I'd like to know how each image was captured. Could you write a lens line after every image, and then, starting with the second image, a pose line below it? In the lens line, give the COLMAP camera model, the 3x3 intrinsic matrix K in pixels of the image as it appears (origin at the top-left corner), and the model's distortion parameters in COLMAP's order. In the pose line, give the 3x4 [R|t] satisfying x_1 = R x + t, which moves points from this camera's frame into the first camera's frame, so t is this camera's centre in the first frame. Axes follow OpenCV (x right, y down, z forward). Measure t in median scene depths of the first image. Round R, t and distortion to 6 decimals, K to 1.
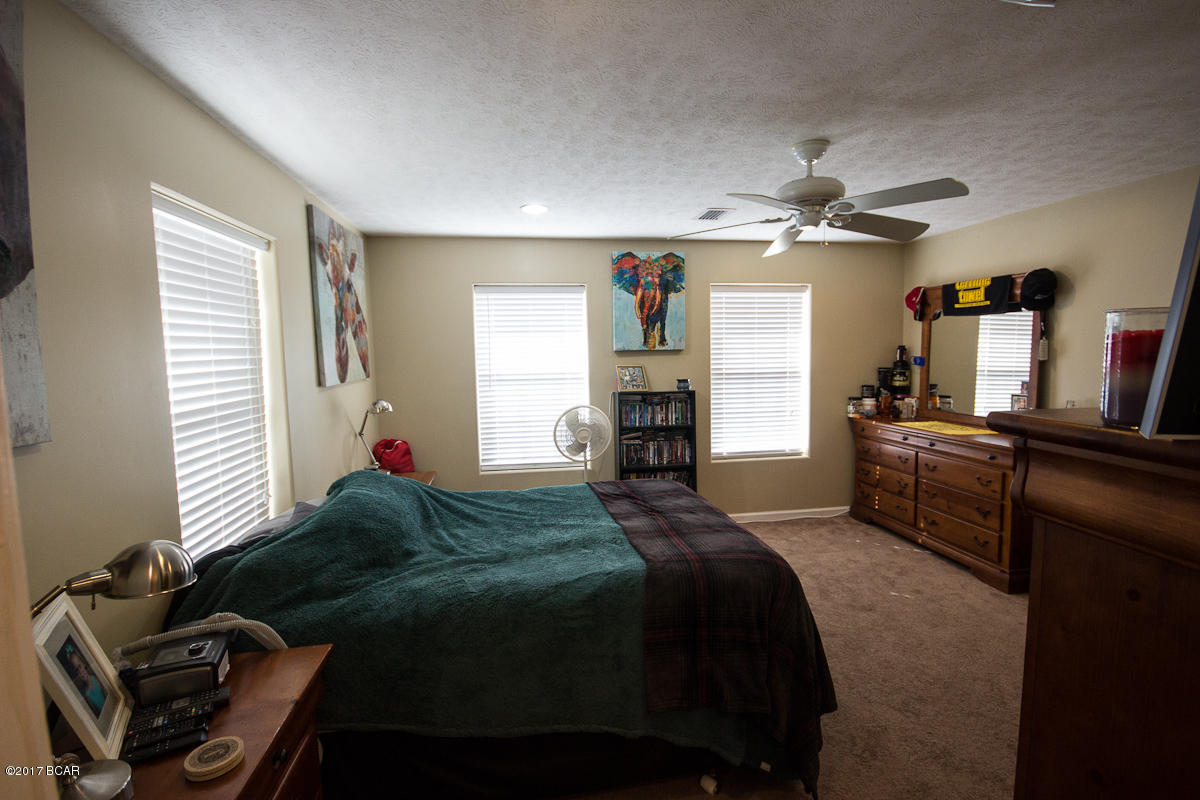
lens RADIAL K [[554.8, 0, 604.2], [0, 554.8, 398.2], [0, 0, 1]] dist [0.003191, -0.007200]
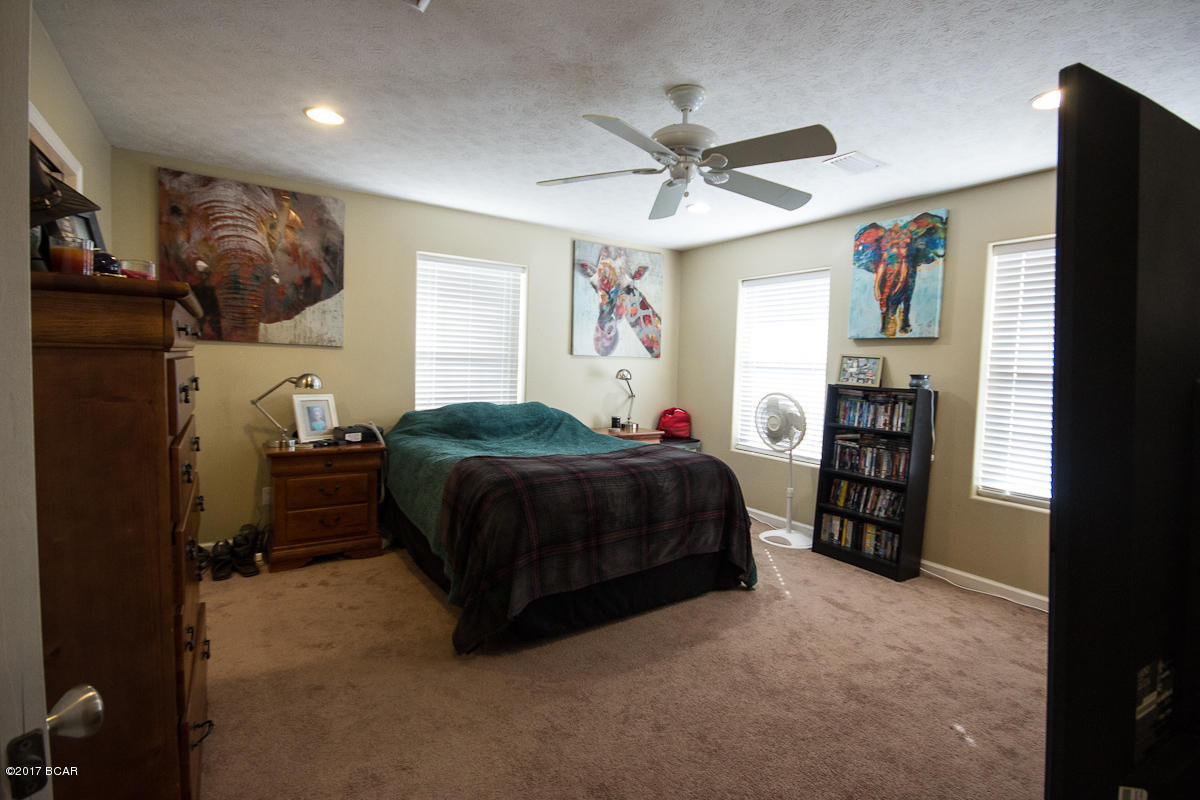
lens RADIAL K [[554.8, 0, 607.2], [0, 554.8, 397.6], [0, 0, 1]] dist [0.003191, -0.007200]
pose [[0.427135, 0.087888, -0.899906, 0.656488], [-0.118456, 0.992126, 0.040670, 0.016669], [0.896395, 0.089228, 0.434183, 0.282886]]
